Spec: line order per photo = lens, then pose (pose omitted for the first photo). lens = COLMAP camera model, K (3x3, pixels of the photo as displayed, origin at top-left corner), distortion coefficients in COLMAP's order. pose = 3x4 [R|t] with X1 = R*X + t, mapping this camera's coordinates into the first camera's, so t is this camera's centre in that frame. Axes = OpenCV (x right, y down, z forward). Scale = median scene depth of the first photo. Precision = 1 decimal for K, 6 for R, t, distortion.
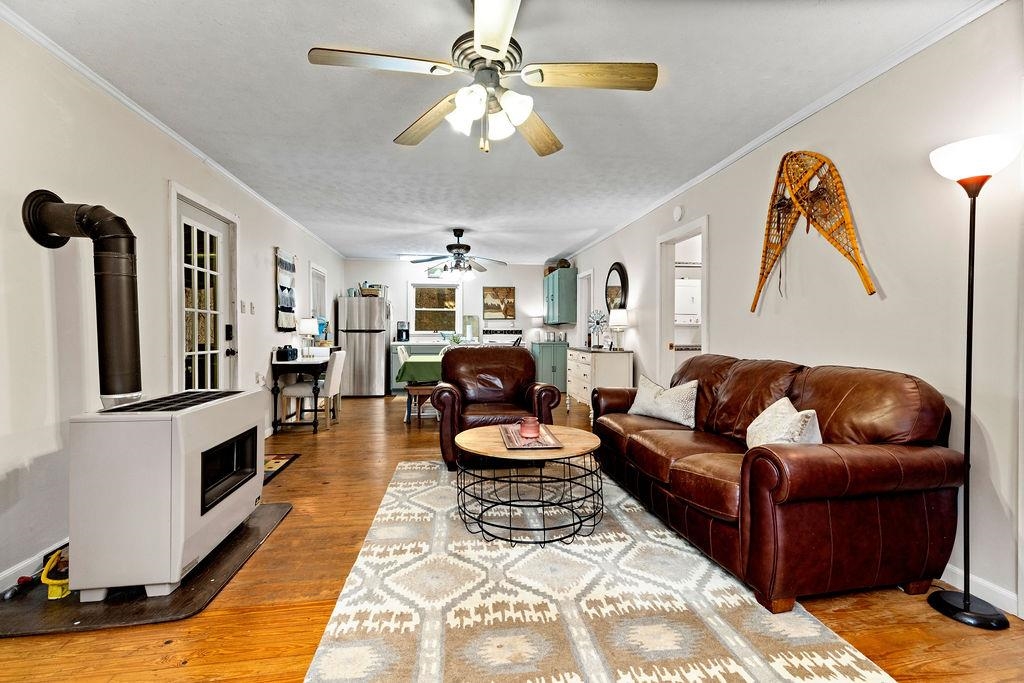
lens RADIAL K [[460.4, 0, 516.9], [0, 460.4, 337.2], [0, 0, 1]] dist [0.004085, -0.001175]
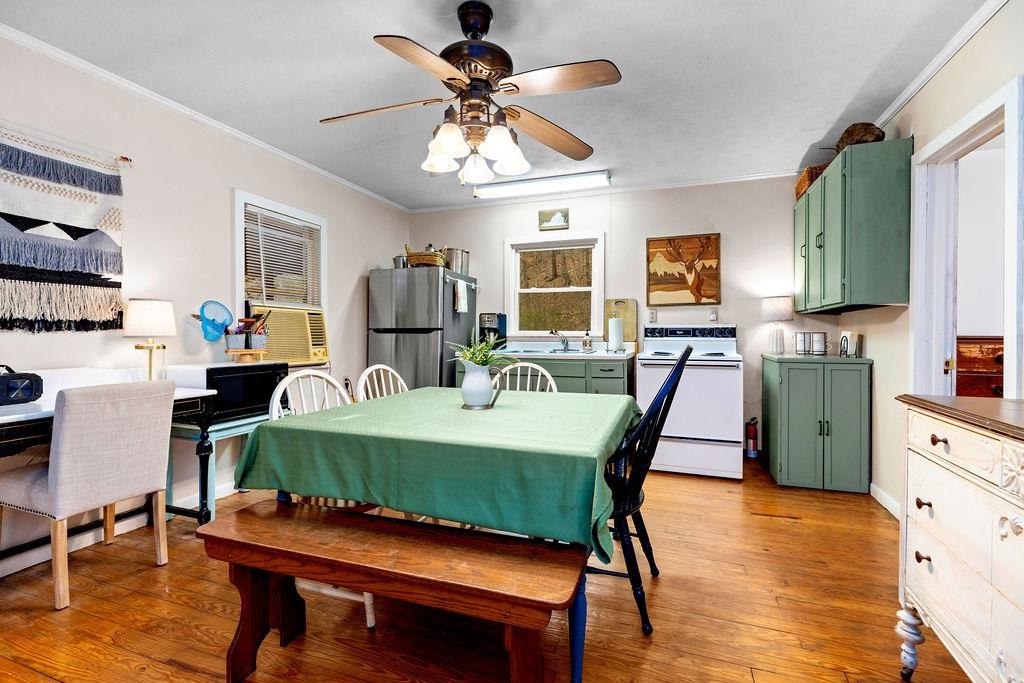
lens RADIAL K [[460.4, 0, 510.2], [0, 460.4, 340.0], [0, 0, 1]] dist [0.004085, -0.001175]
pose [[0.874808, 0.004986, -0.484445, 0.057204], [-0.003964, 0.999987, 0.003134, -0.006765], [0.484454, -0.000822, 0.874816, 0.817579]]
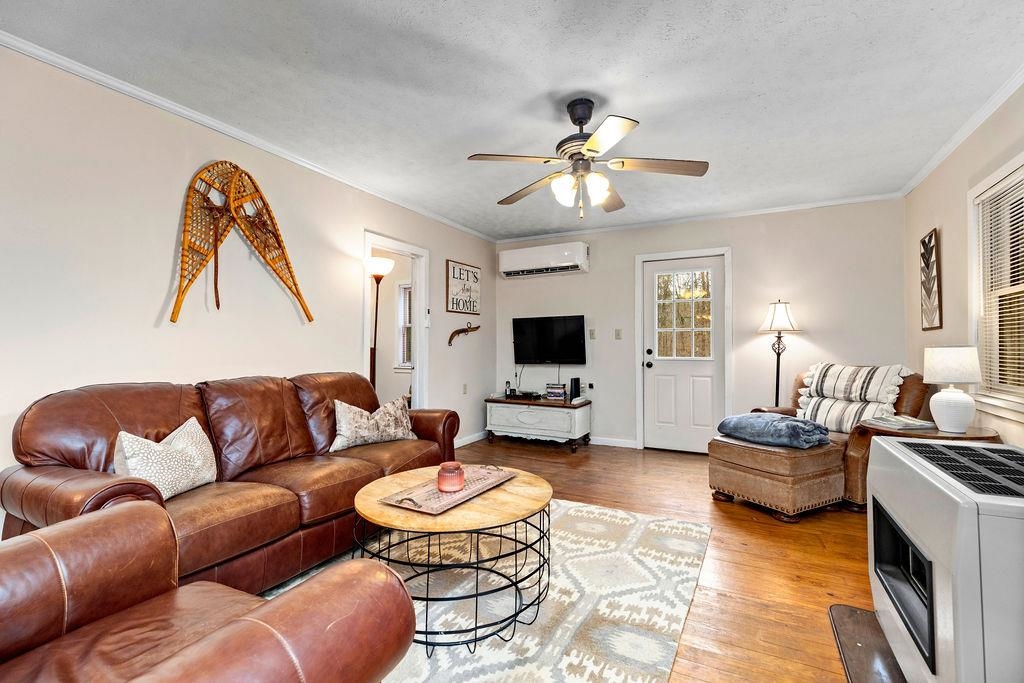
lens RADIAL K [[460.4, 0, 511.4], [0, 460.4, 341.7], [0, 0, 1]] dist [0.004085, -0.001175]
pose [[-0.802960, 0.004364, 0.596016, -0.243622], [0.002021, 0.999987, -0.004599, -0.009791], [-0.596029, -0.002488, -0.802959, 0.761101]]
